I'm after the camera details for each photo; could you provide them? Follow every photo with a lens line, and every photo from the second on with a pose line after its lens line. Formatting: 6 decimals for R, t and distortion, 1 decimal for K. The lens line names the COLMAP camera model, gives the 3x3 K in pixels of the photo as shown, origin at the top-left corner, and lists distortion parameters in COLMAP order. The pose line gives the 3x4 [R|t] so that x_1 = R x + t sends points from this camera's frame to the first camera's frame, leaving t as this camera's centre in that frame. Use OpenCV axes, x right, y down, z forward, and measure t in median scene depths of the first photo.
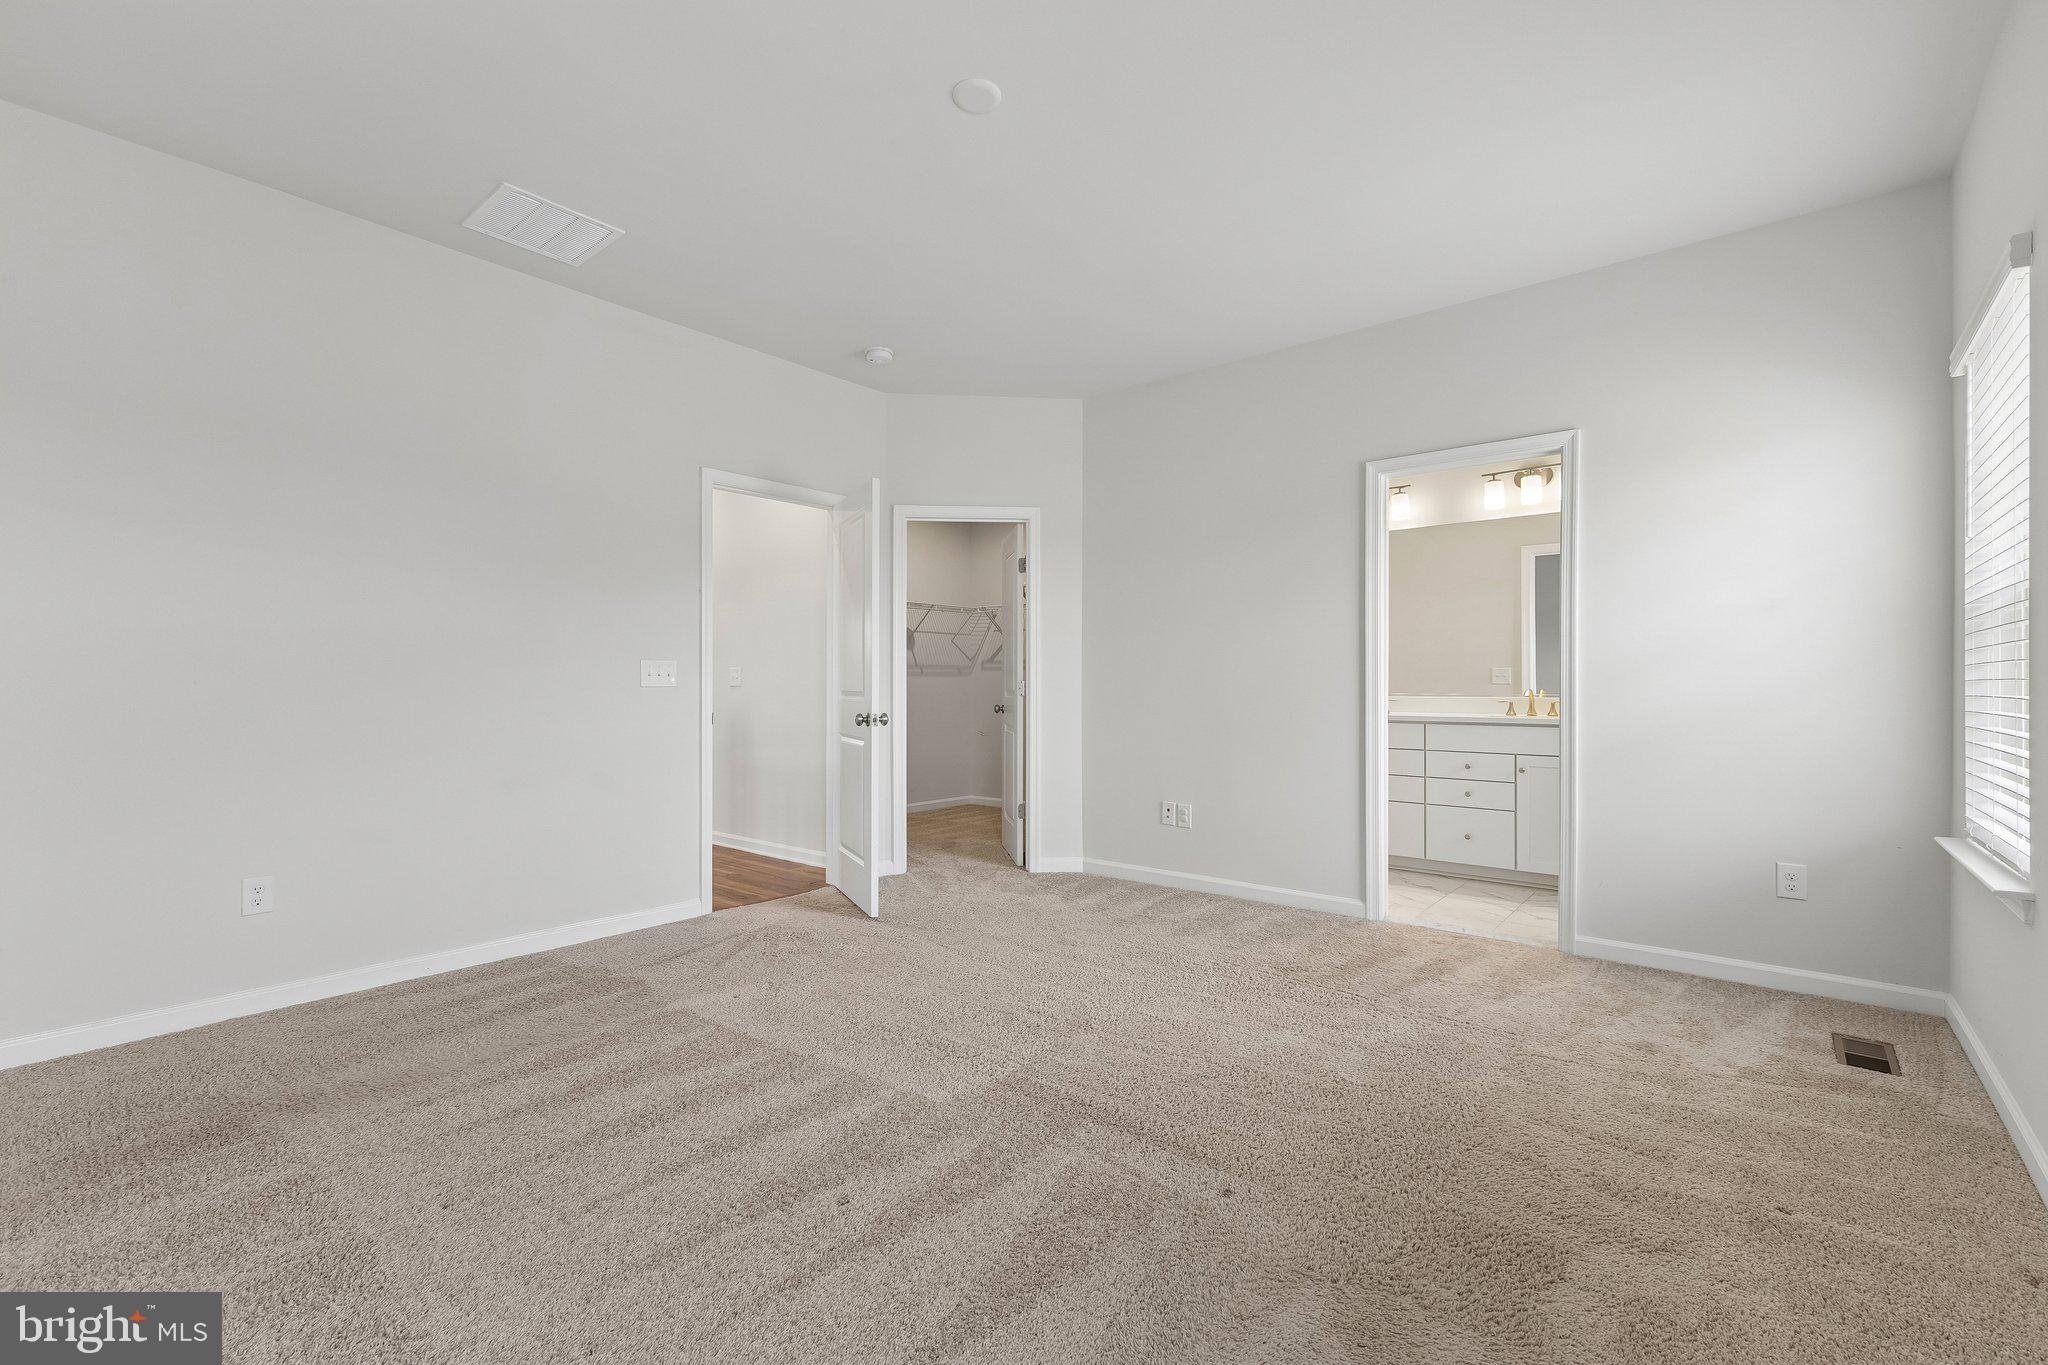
lens RADIAL K [[897.2, 0, 1024.0], [0, 897.2, 682.5], [0, 0, 1]] dist [0.000652, -0.000172]
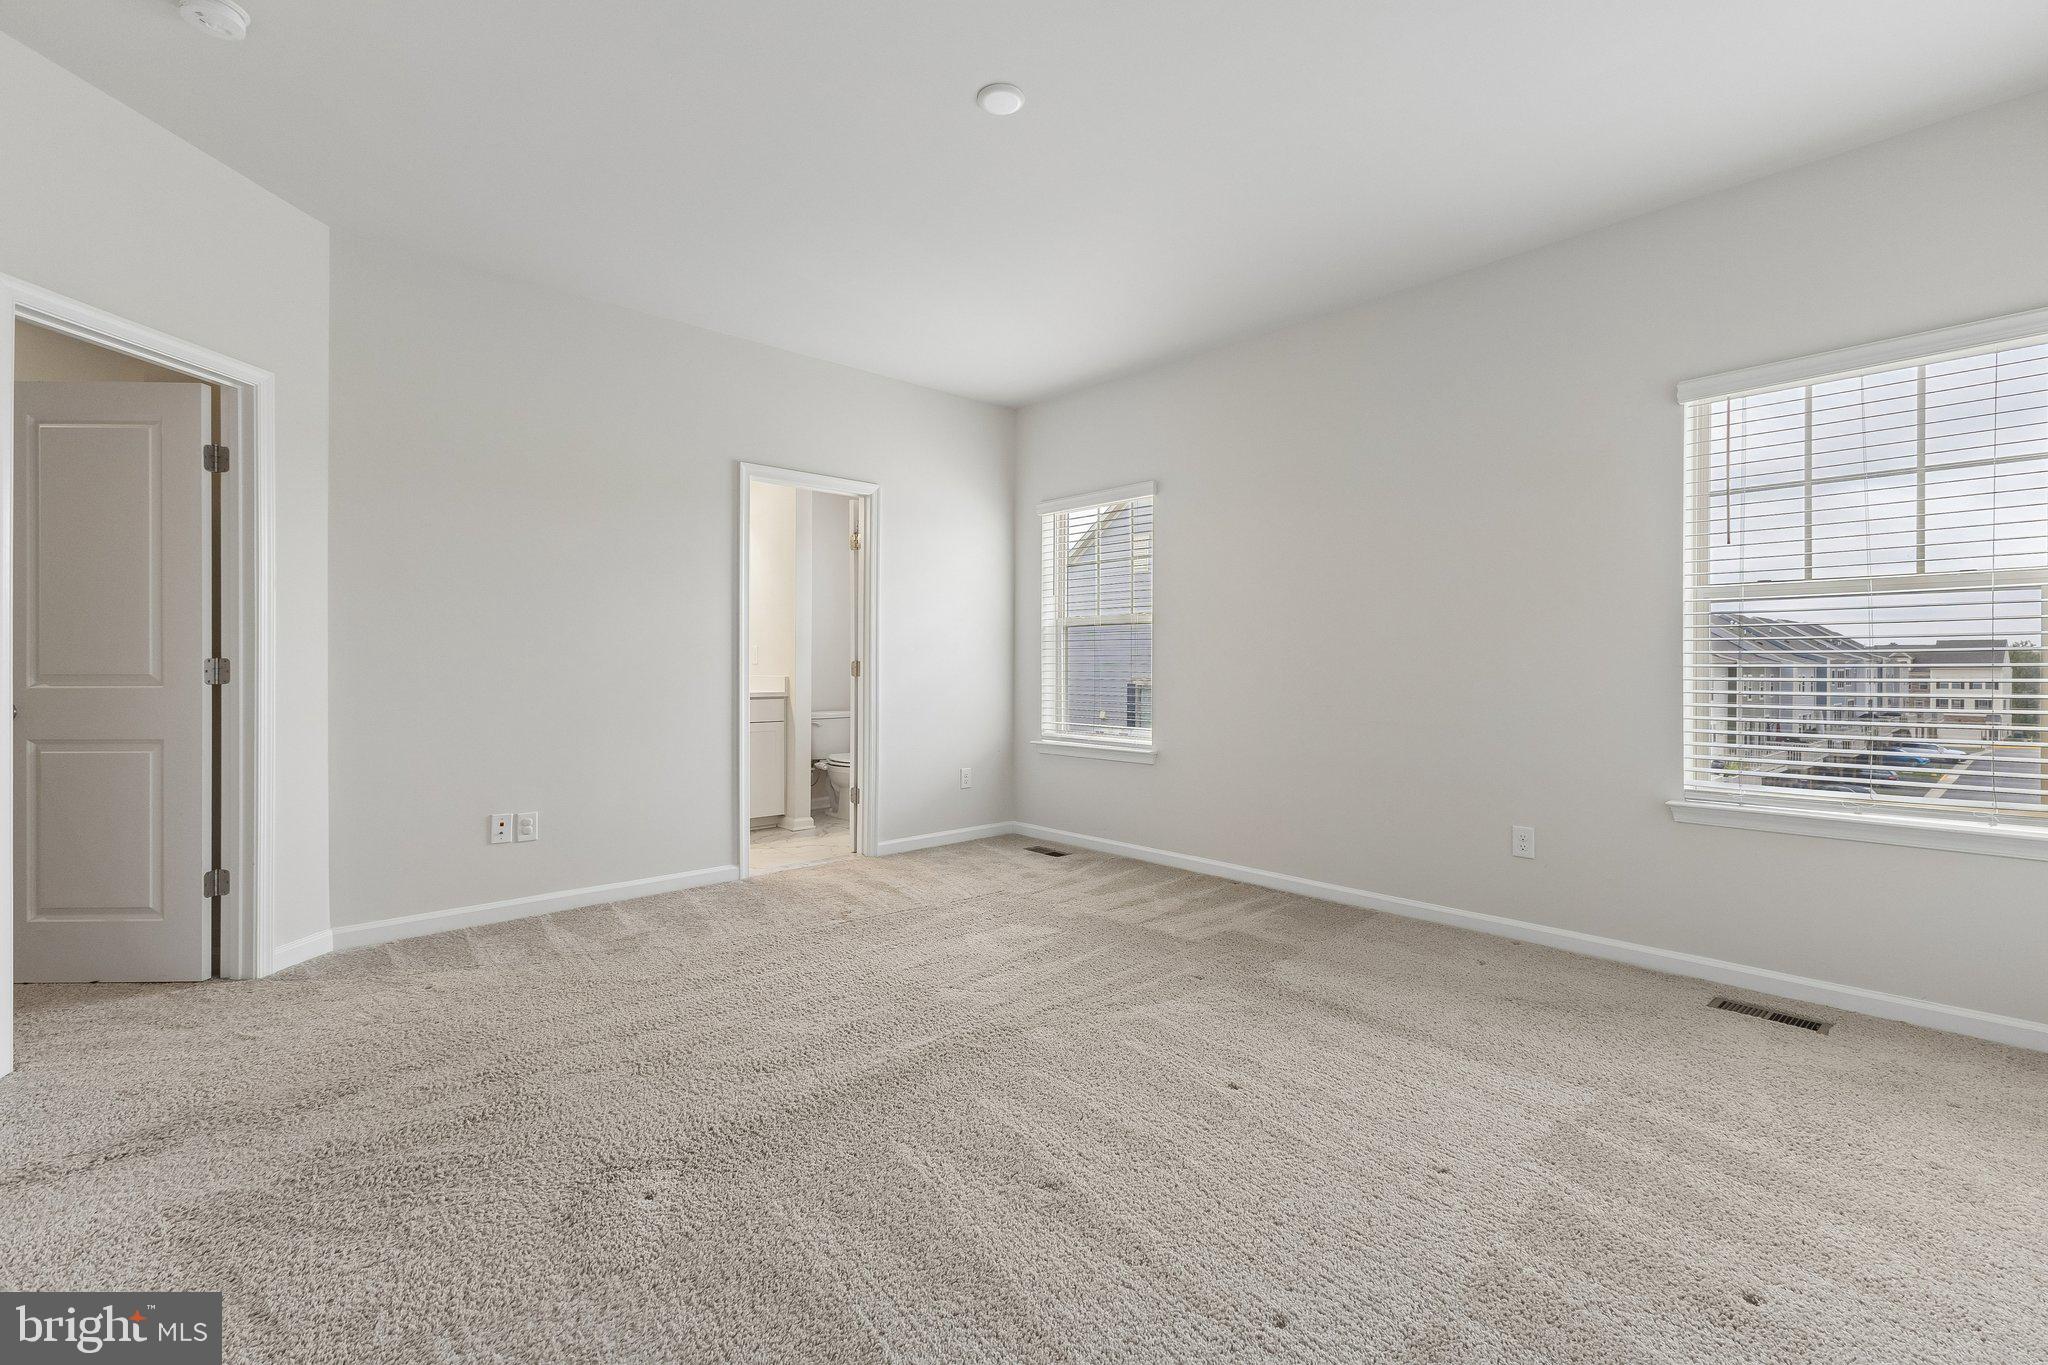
lens RADIAL K [[883.7, 0, 1025.1], [0, 883.7, 666.5], [0, 0, 1]] dist [0.008270, -0.000963]
pose [[0.127653, 0.005415, 0.991804, -0.552492], [0.003218, 0.999978, -0.005874, 0.010058], [-0.991814, 0.003942, 0.127632, 0.447481]]
